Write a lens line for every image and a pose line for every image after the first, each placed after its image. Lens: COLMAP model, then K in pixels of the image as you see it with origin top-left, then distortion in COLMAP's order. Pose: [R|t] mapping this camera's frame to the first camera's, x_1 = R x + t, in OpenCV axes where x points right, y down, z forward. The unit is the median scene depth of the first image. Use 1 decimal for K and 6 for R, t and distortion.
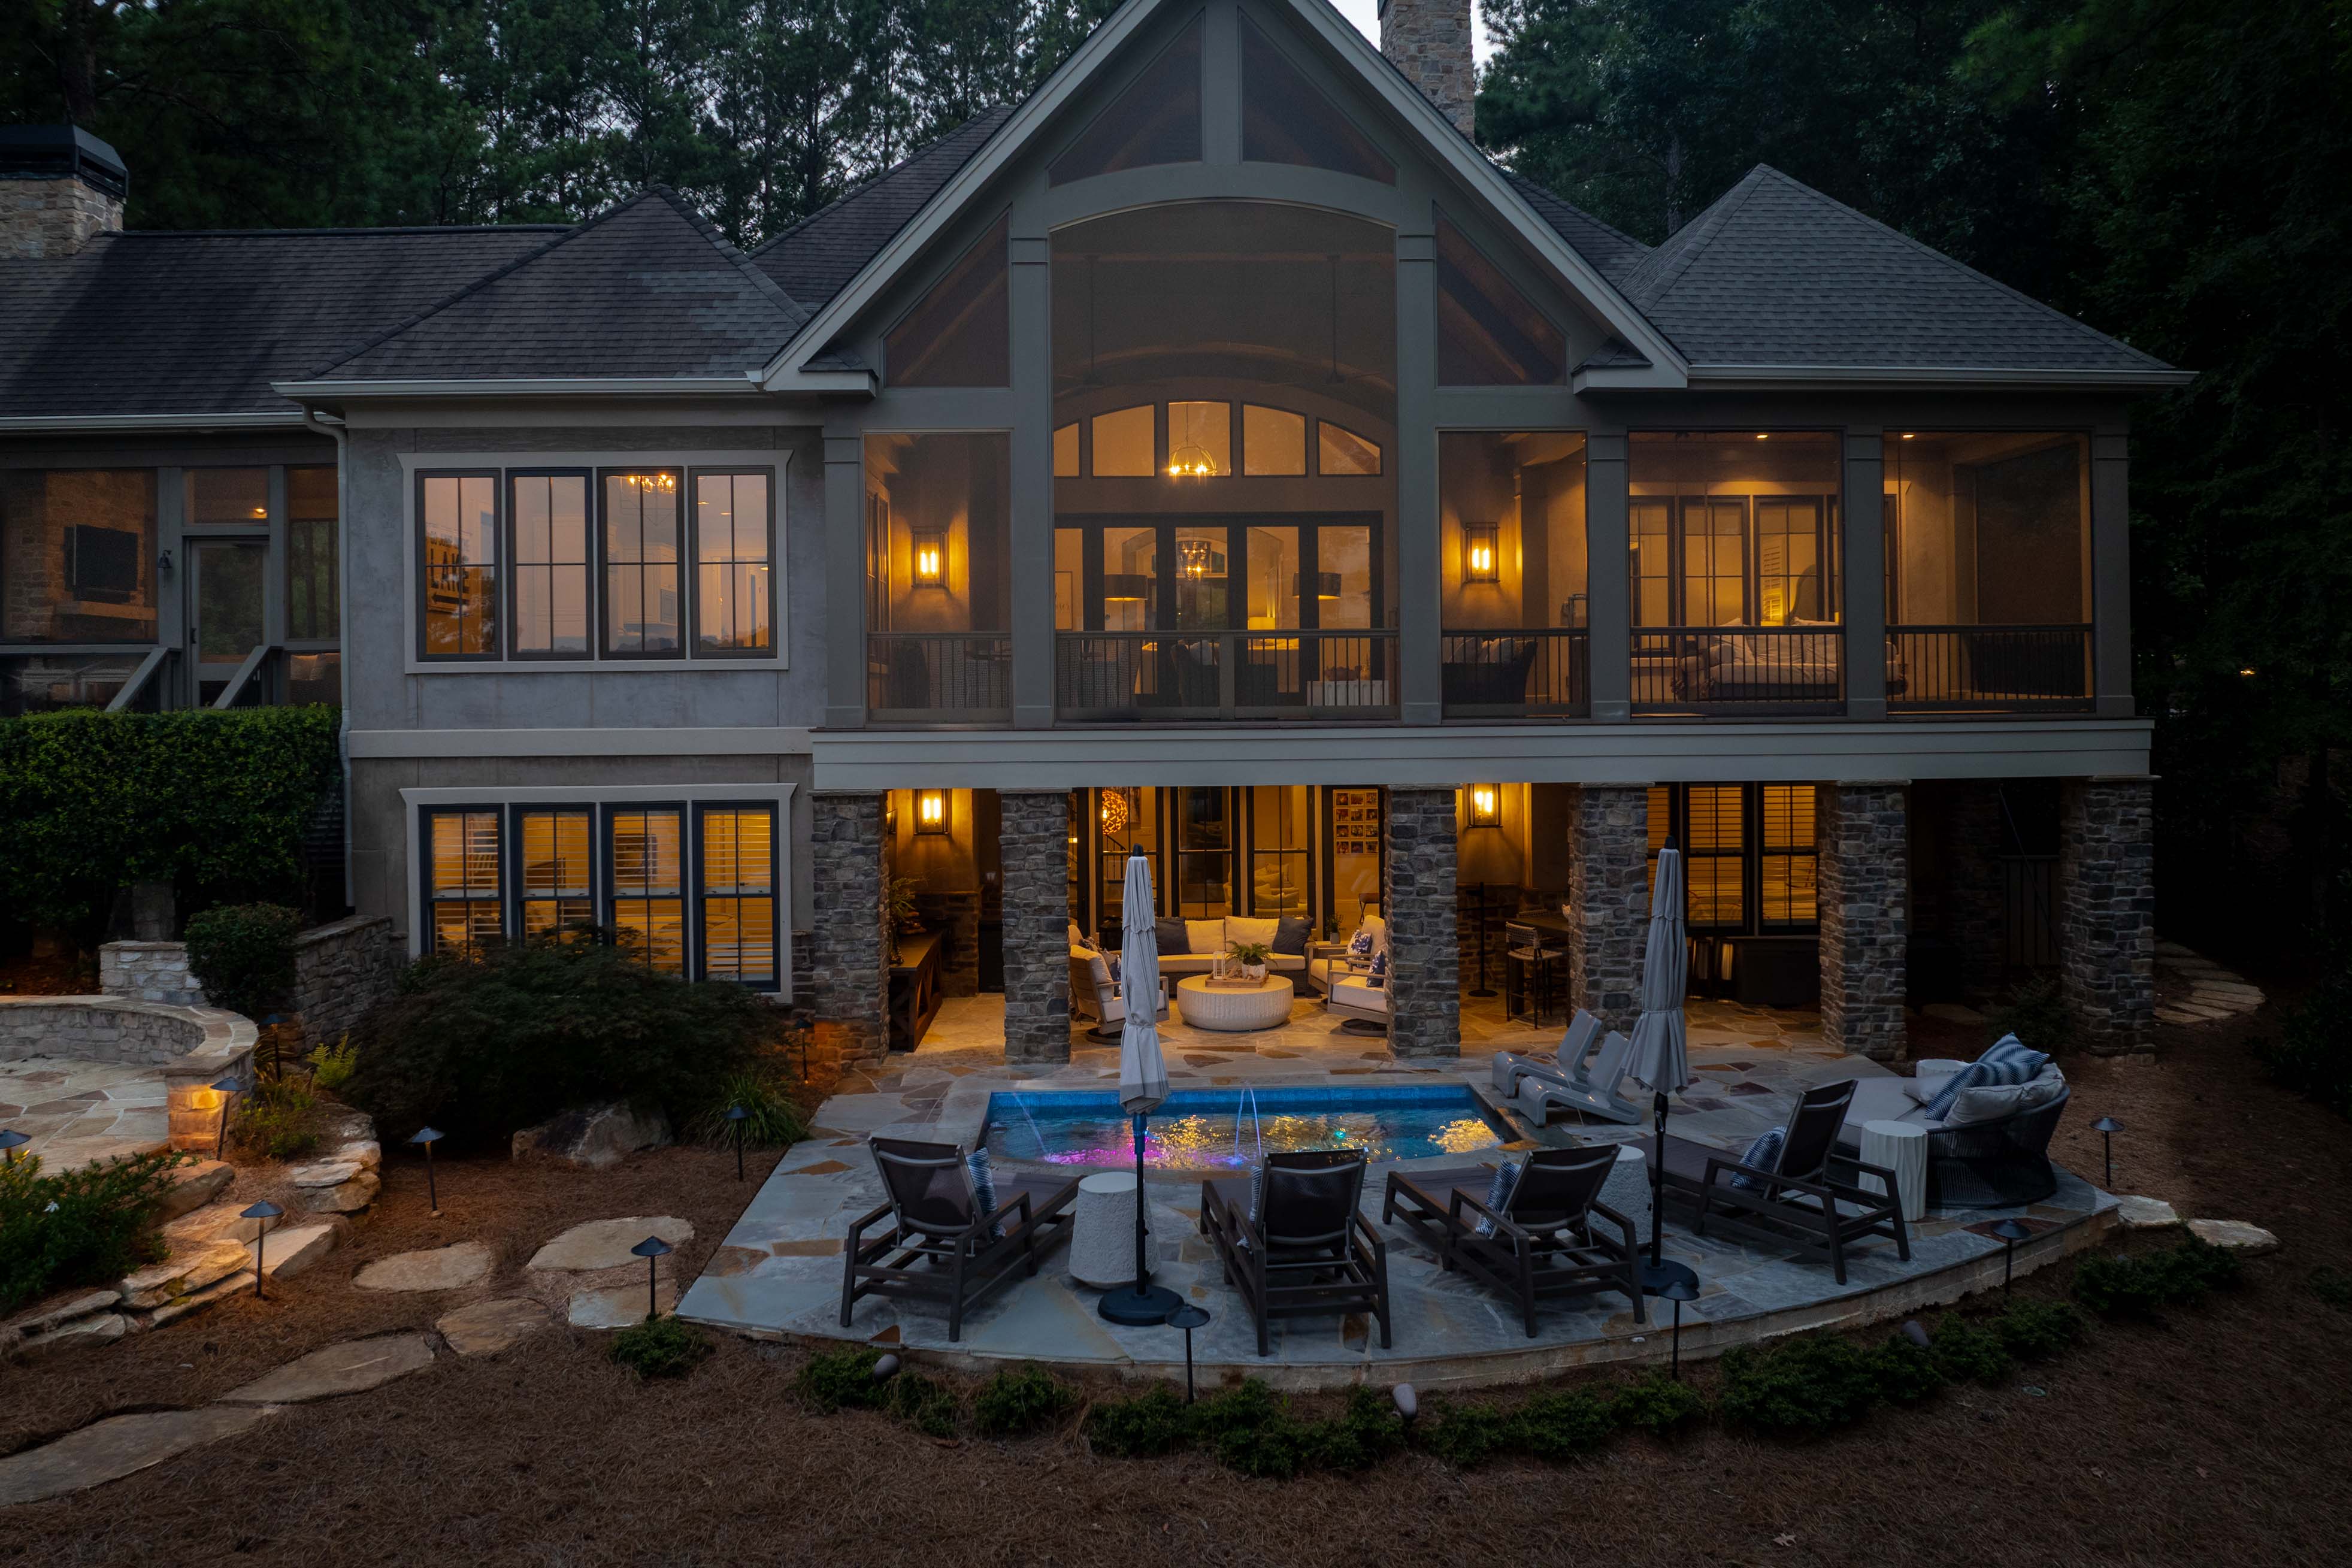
lens RADIAL K [[1664.0, 0, 1164.7], [0, 1664.0, 698.4], [0, 0, 1]] dist [-0.028154, -0.005193]
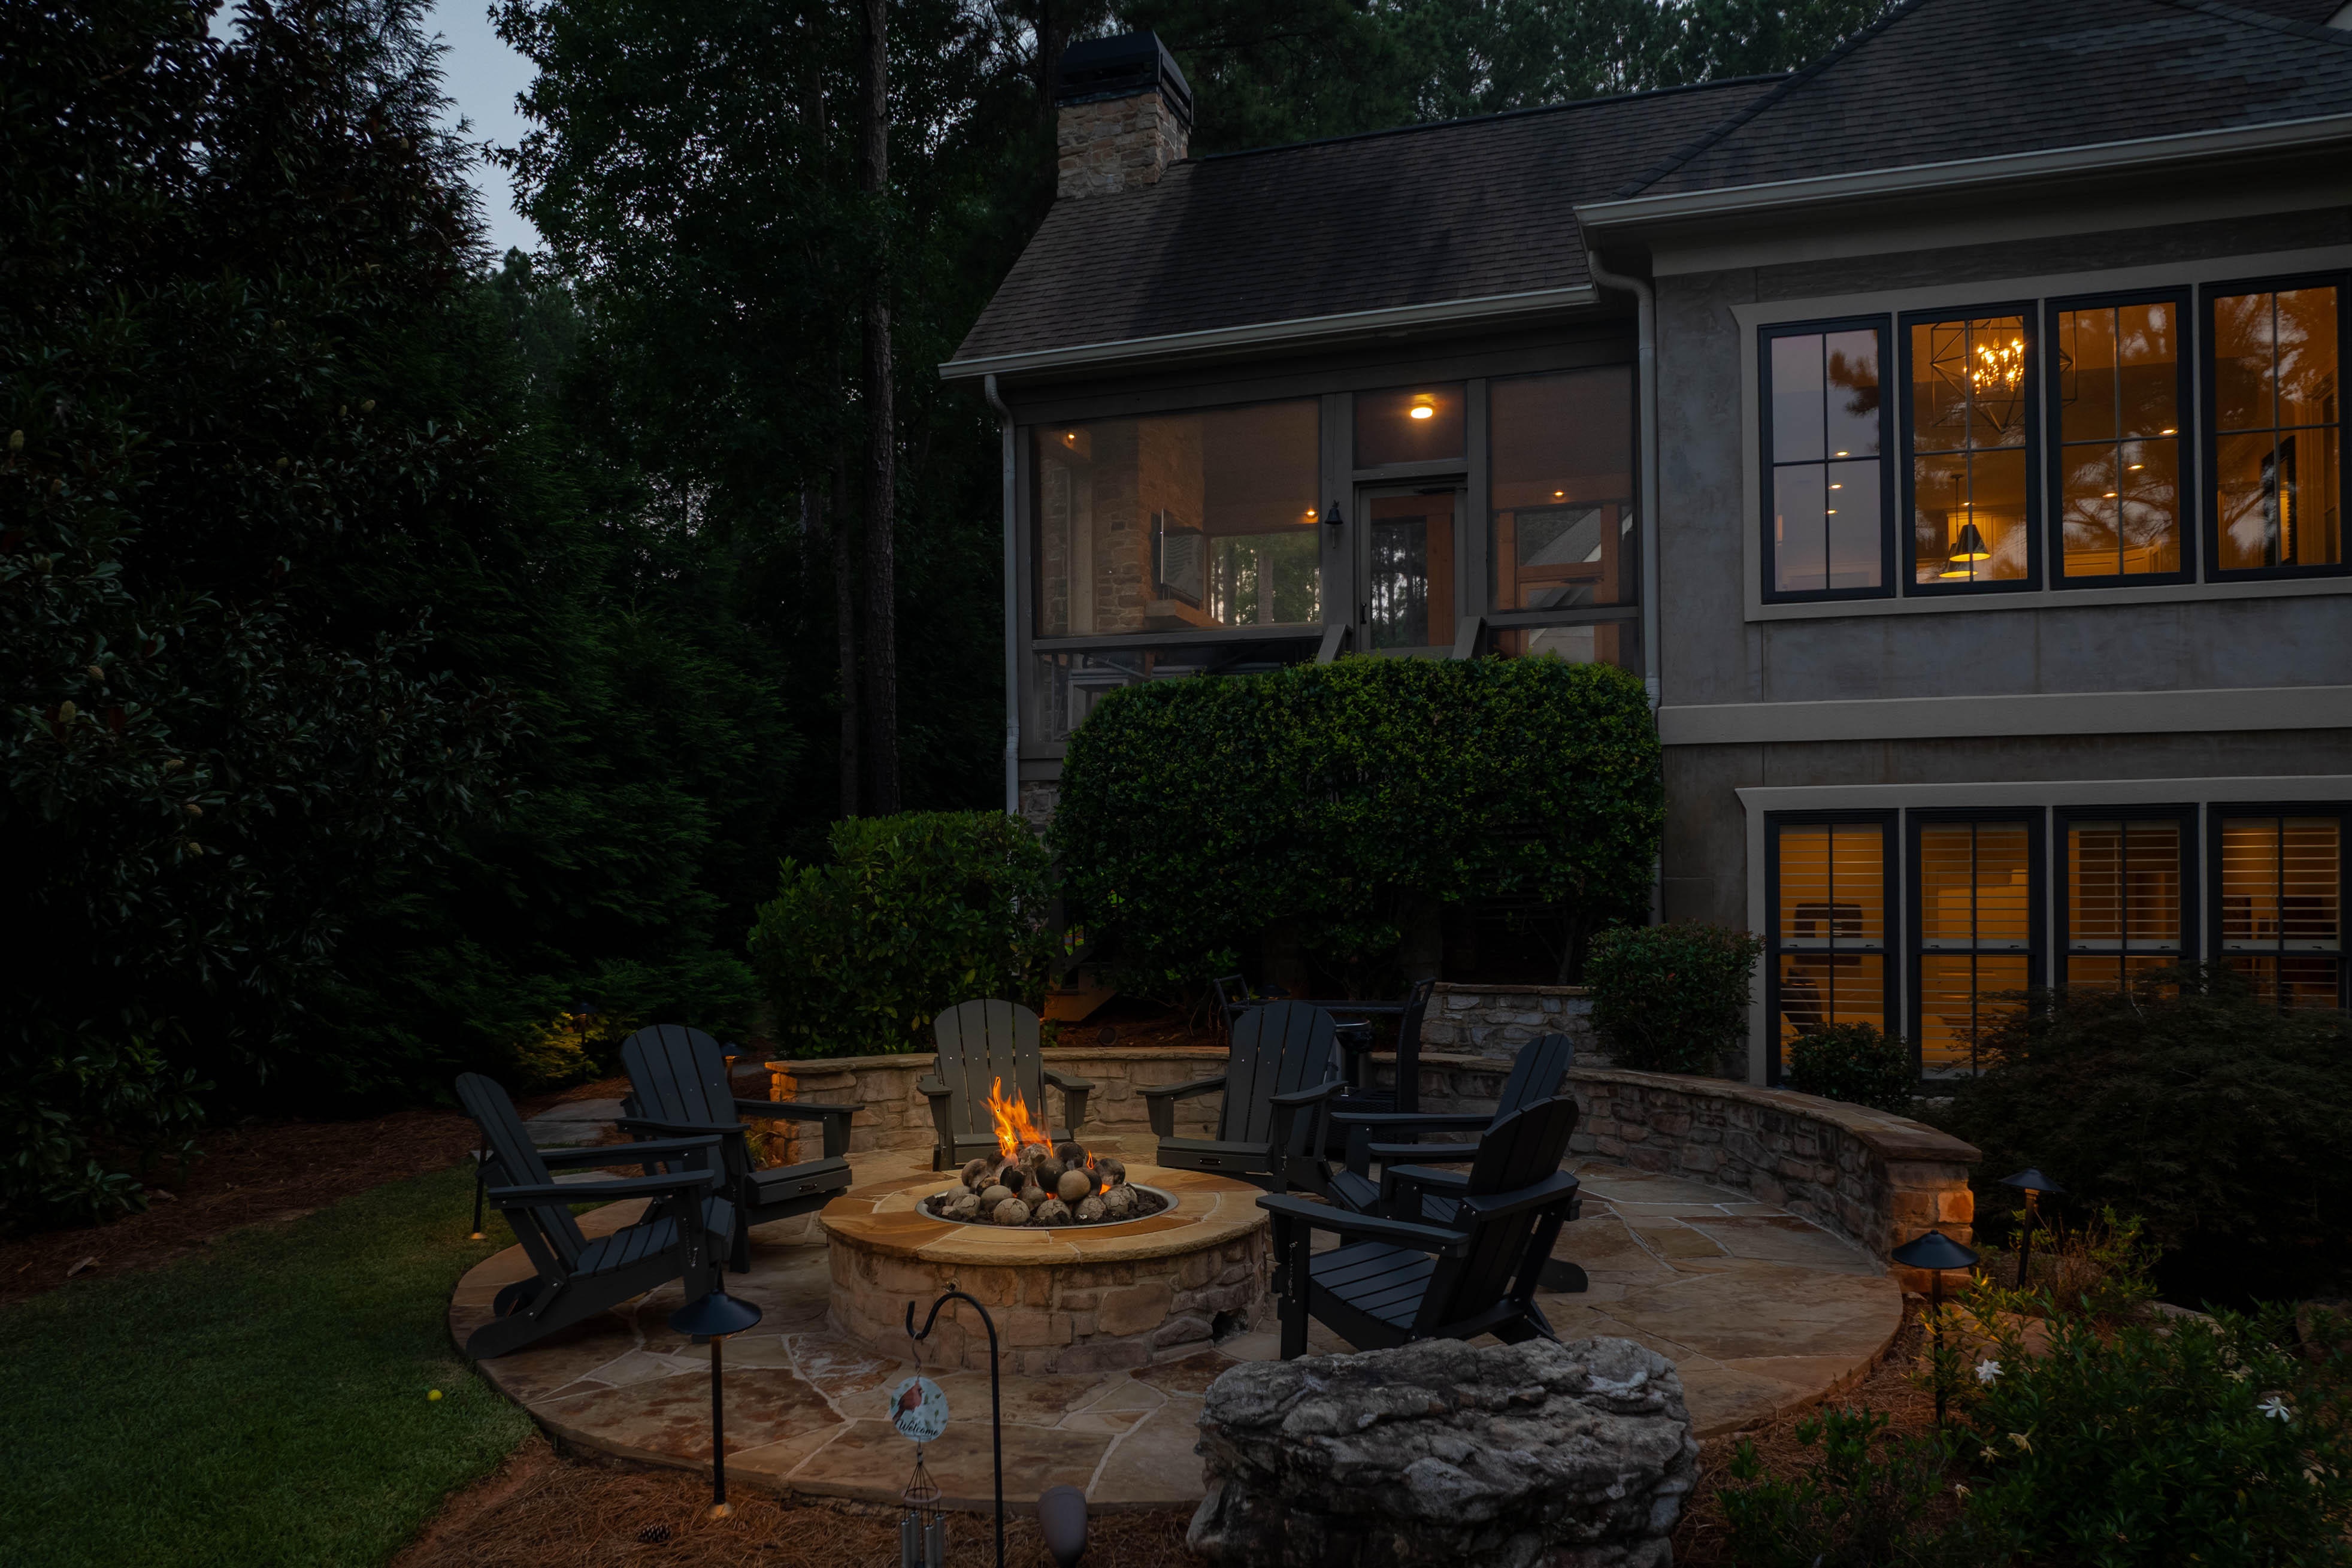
lens RADIAL K [[1689.0, 0, 1175.1], [0, 1689.0, 876.6], [0, 0, 1]] dist [-0.015607, -0.057126]
pose [[0.934750, 0.005188, -0.355267, -0.434036], [-0.004254, 0.999985, 0.003409, 0.090660], [0.355279, -0.001675, 0.934759, 0.259630]]
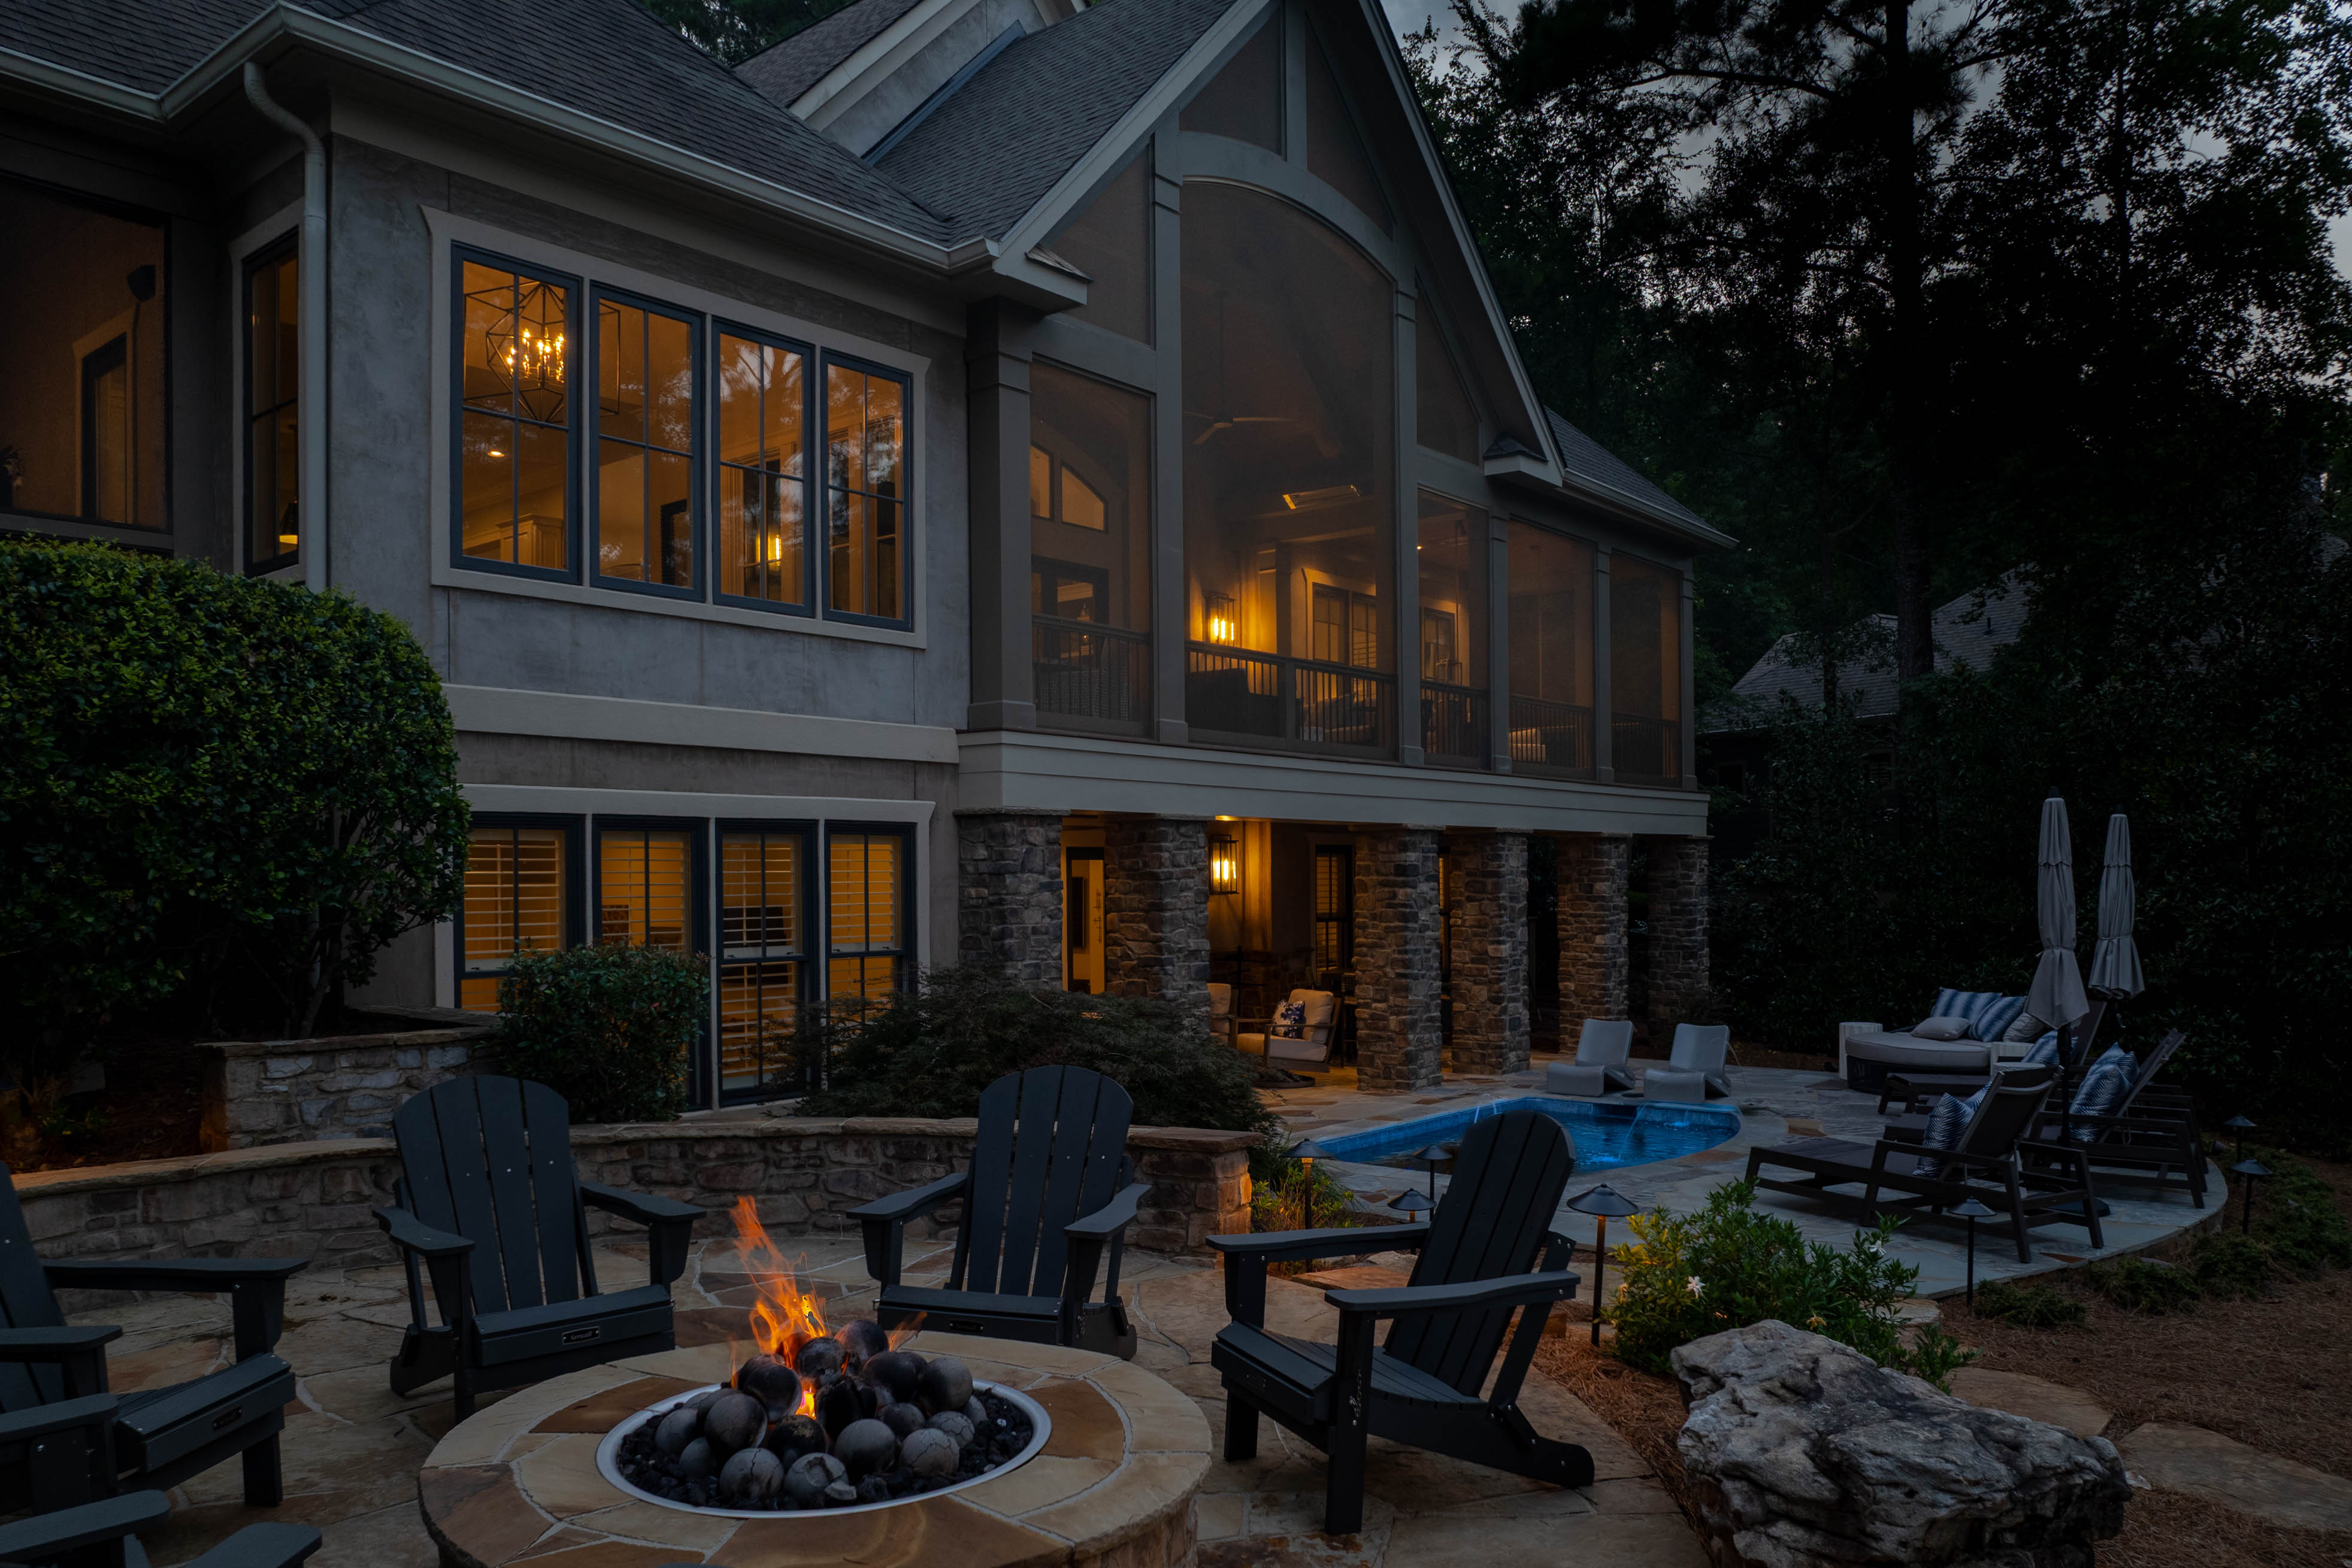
lens RADIAL K [[1689.0, 0, 1175.1], [0, 1689.0, 876.6], [0, 0, 1]] dist [-0.015607, -0.057126]
pose [[0.660068, 0.006480, 0.751178, -0.732479], [0.001086, 0.999954, -0.009580, 0.093716], [-0.751205, 0.007139, 0.660030, 0.420989]]
